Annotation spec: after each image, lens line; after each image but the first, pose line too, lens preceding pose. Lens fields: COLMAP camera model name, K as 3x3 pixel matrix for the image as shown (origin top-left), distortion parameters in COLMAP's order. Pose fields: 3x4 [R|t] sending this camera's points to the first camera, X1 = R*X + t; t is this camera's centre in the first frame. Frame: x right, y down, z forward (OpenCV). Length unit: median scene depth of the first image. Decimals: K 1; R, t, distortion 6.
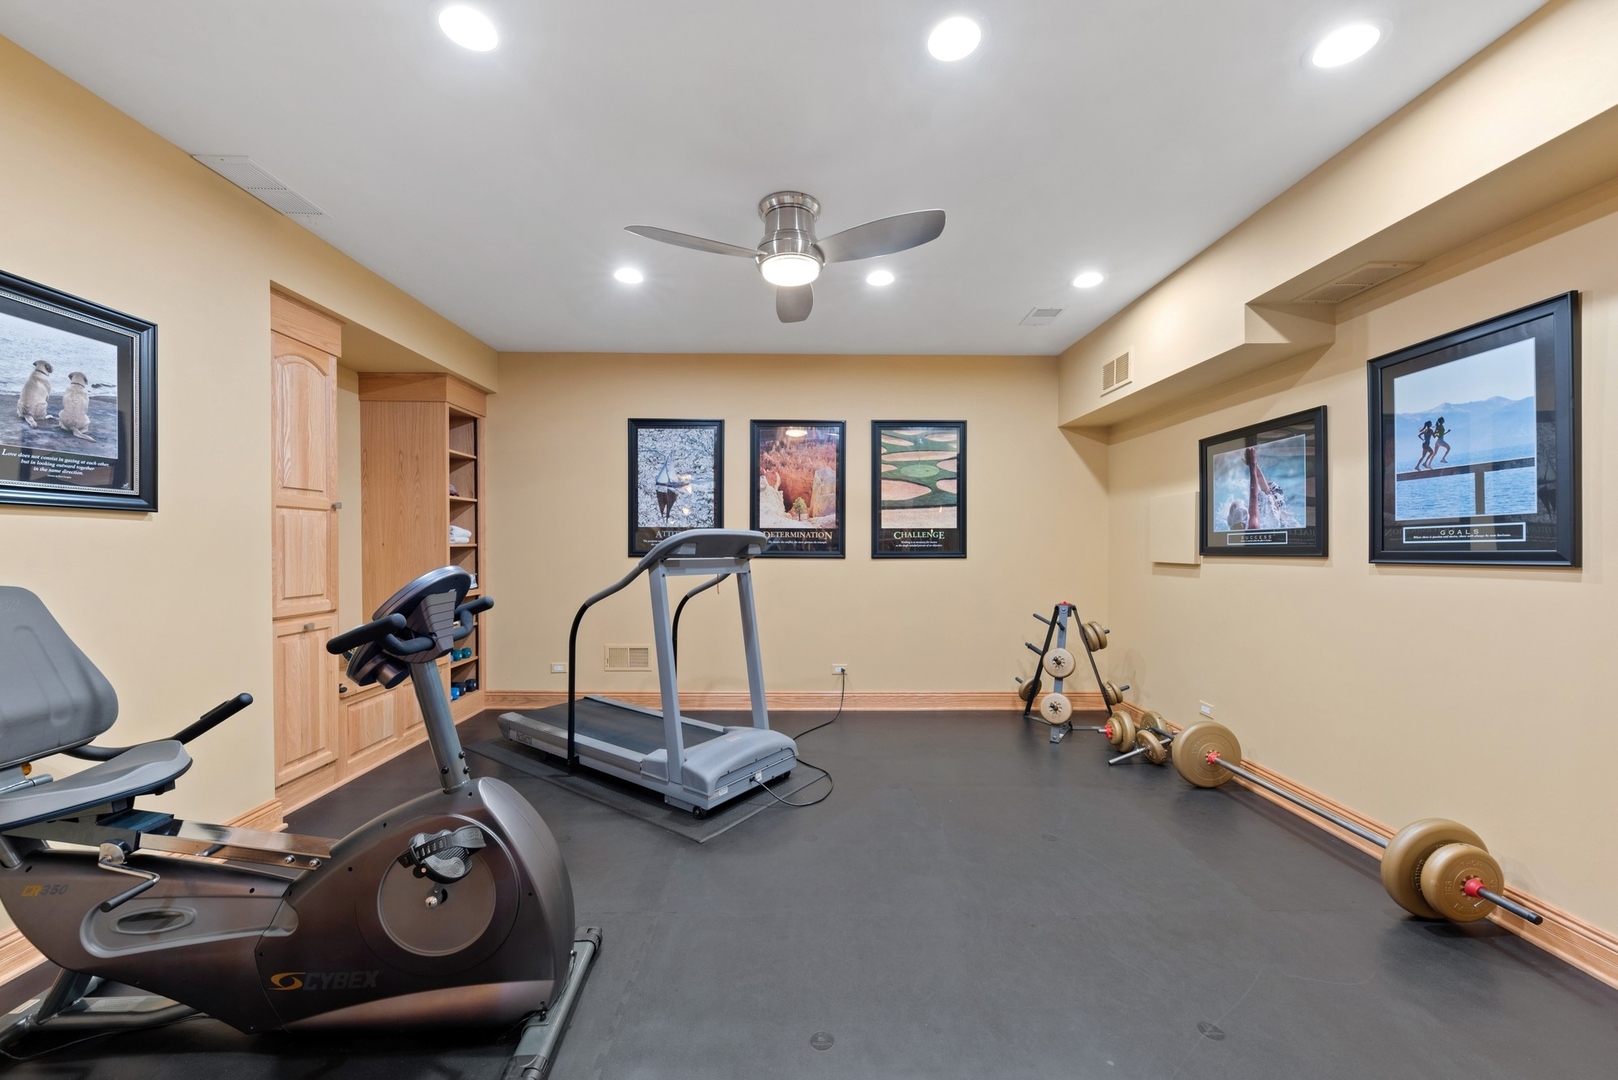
lens RADIAL K [[600.0, 0, 810.9], [0, 600.0, 547.8], [0, 0, 1]] dist [0.008197, -0.000016]
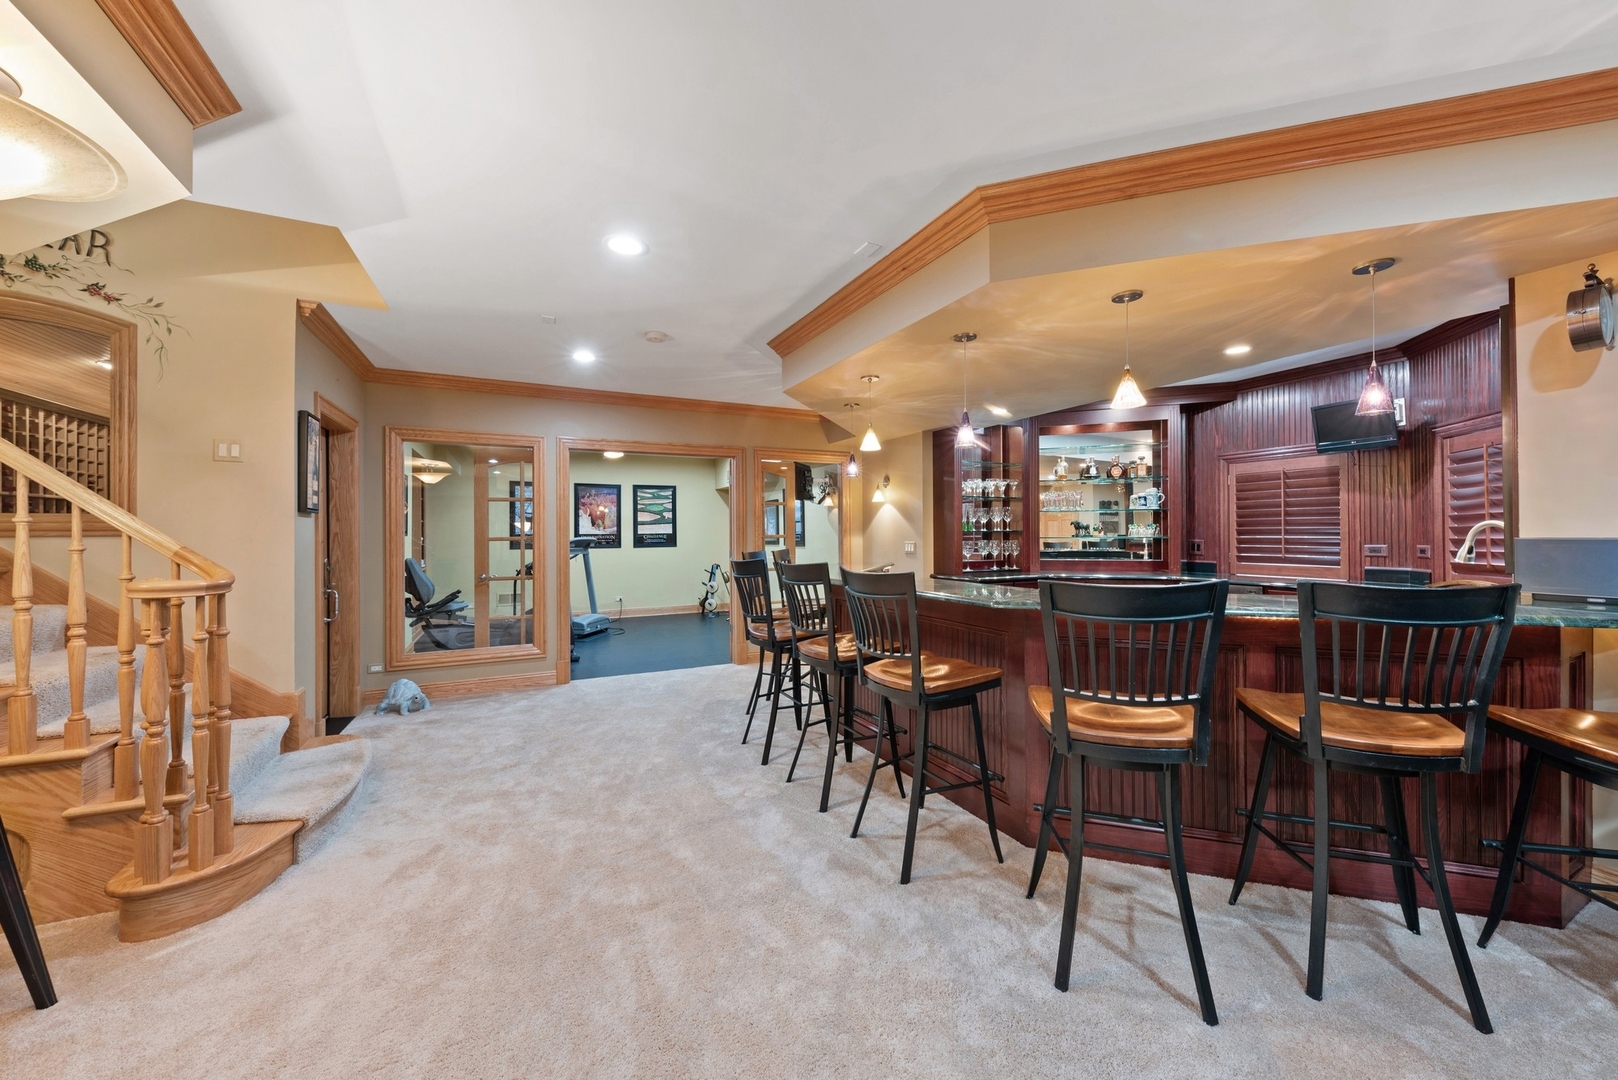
lens RADIAL K [[600.0, 0, 810.0], [0, 600.0, 538.7], [0, 0, 1]] dist [0.008197, -0.000016]
pose [[0.901014, -0.009716, 0.433682, -0.271066], [0.009059, 0.999953, 0.003582, -0.016279], [-0.433696, 0.000701, 0.901059, -1.269509]]
